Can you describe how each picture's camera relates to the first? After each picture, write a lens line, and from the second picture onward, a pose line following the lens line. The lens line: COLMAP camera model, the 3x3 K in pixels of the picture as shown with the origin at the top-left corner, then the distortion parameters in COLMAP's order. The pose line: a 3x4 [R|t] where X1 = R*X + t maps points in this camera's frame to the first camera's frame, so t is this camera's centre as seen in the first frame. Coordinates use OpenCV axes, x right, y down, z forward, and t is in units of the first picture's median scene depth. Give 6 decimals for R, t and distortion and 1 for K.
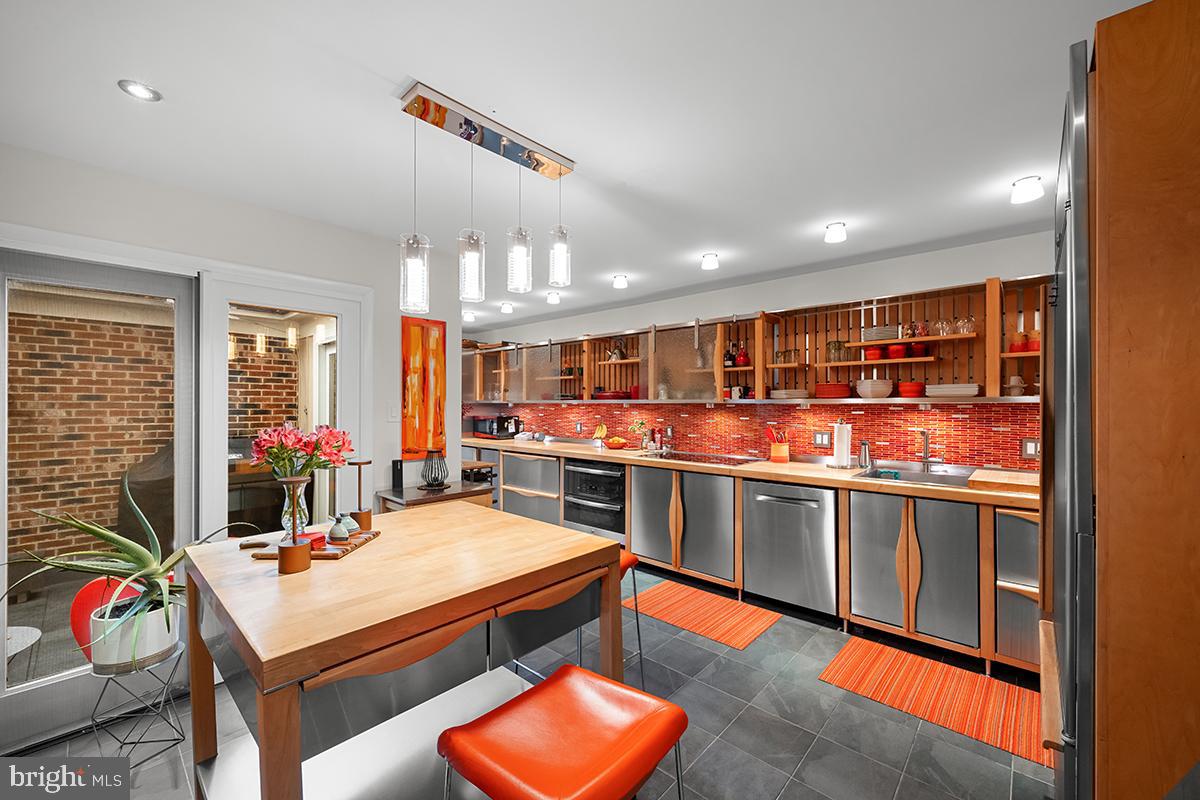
lens RADIAL K [[478.7, 0, 599.2], [0, 478.7, 401.2], [0, 0, 1]] dist [-0.002279, 0.000115]
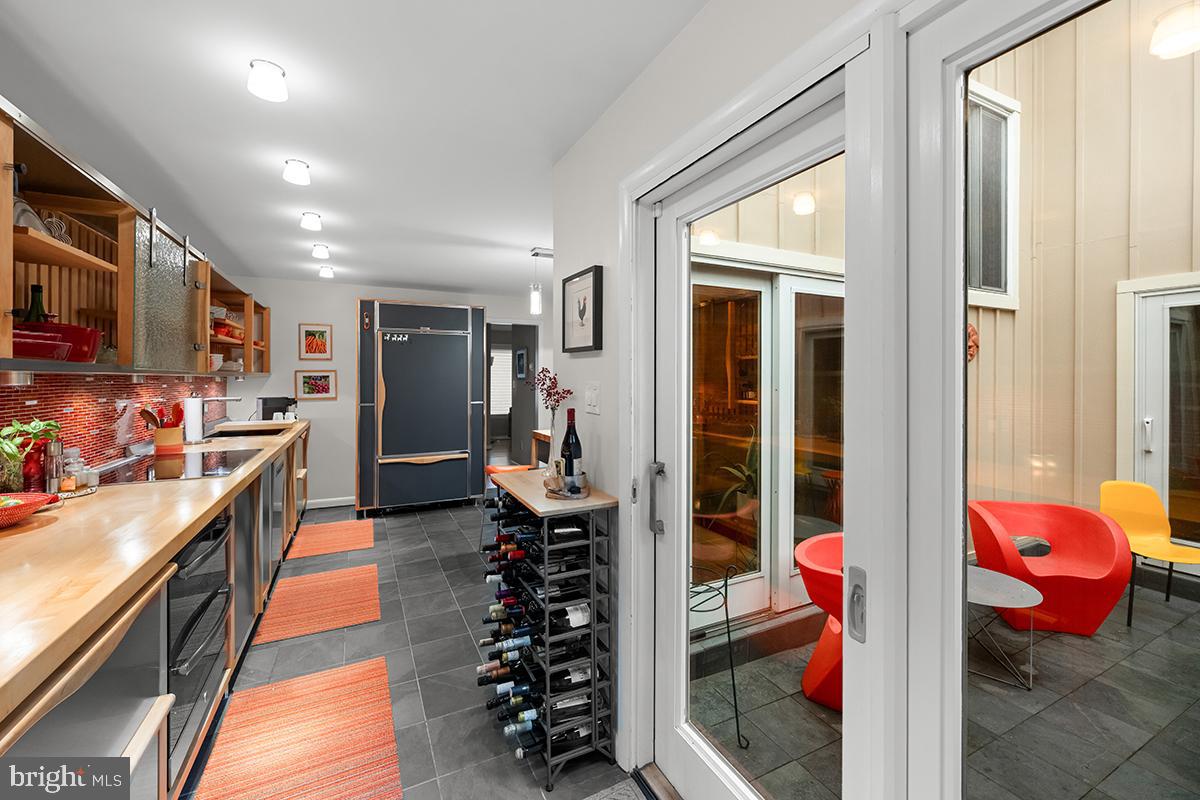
lens RADIAL K [[478.7, 0, 591.5], [0, 478.7, 375.6], [0, 0, 1]] dist [-0.002279, 0.000115]
pose [[-0.929816, -0.000020, 0.368024, -0.407727], [-0.004089, 0.999939, -0.010276, 0.007553], [-0.368001, -0.011059, -0.929759, 1.114062]]
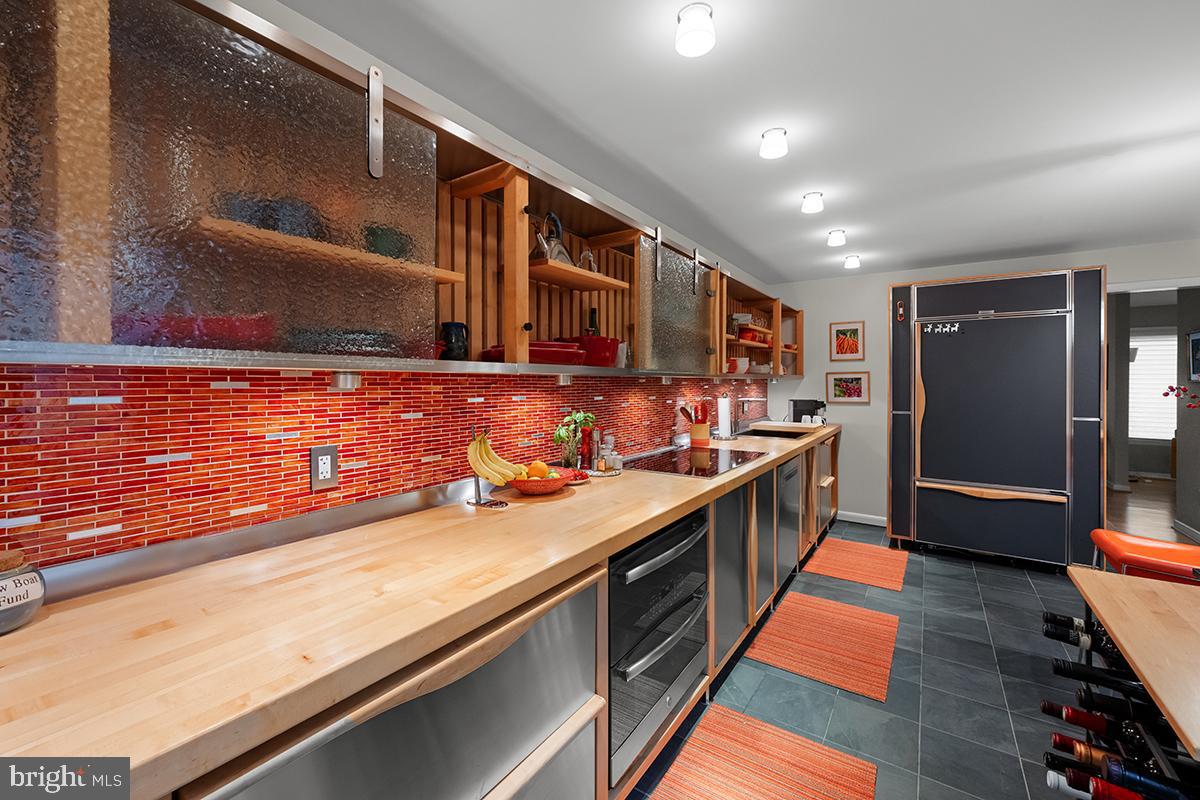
lens RADIAL K [[478.7, 0, 602.6], [0, 478.7, 380.9], [0, 0, 1]] dist [-0.002279, 0.000115]
pose [[-0.140232, -0.002842, 0.990115, -0.351490], [-0.008441, 0.999963, 0.001674, 0.007996], [-0.990083, -0.008123, -0.140251, 0.988064]]
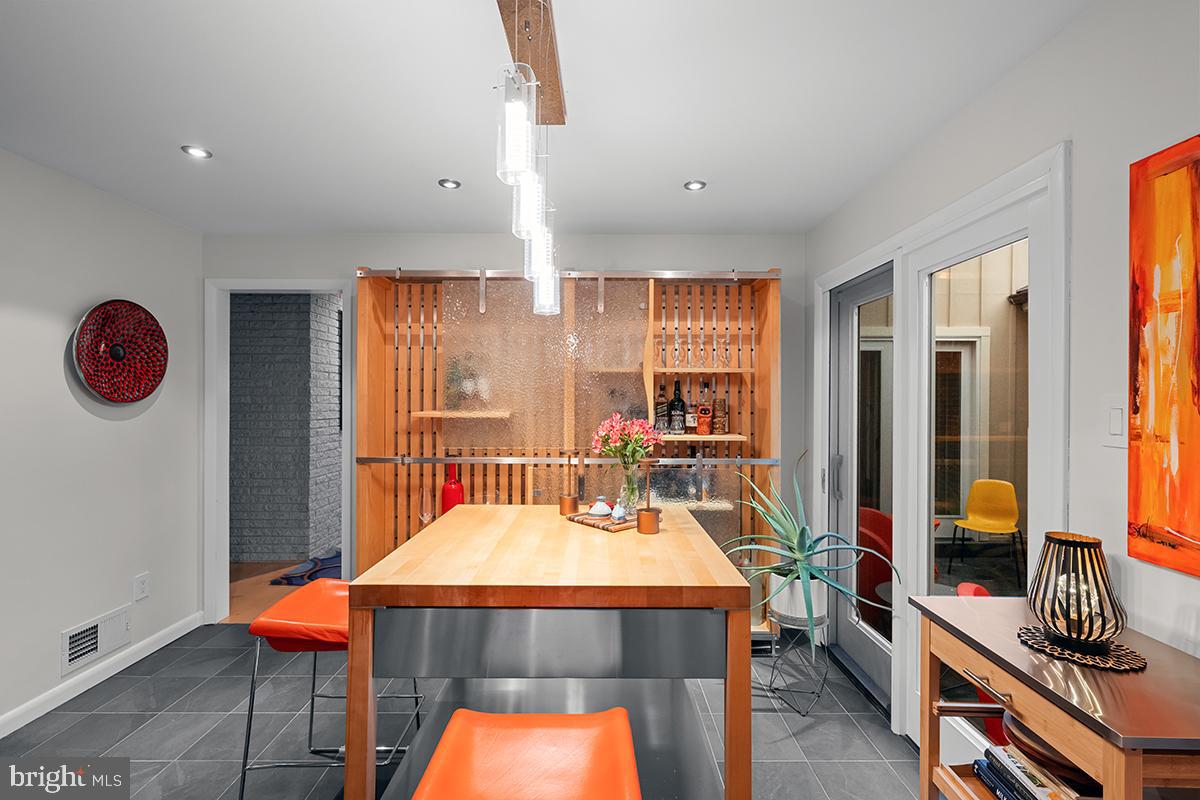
lens RADIAL K [[523.2, 0, 595.8], [0, 523.2, 399.7], [0, 0, 1]] dist [0.000021, -0.000981]
pose [[-0.739446, -0.004300, -0.673202, 0.104965], [-0.000532, 0.999983, -0.005804, 0.004449], [0.673216, -0.003933, -0.739436, 0.625390]]
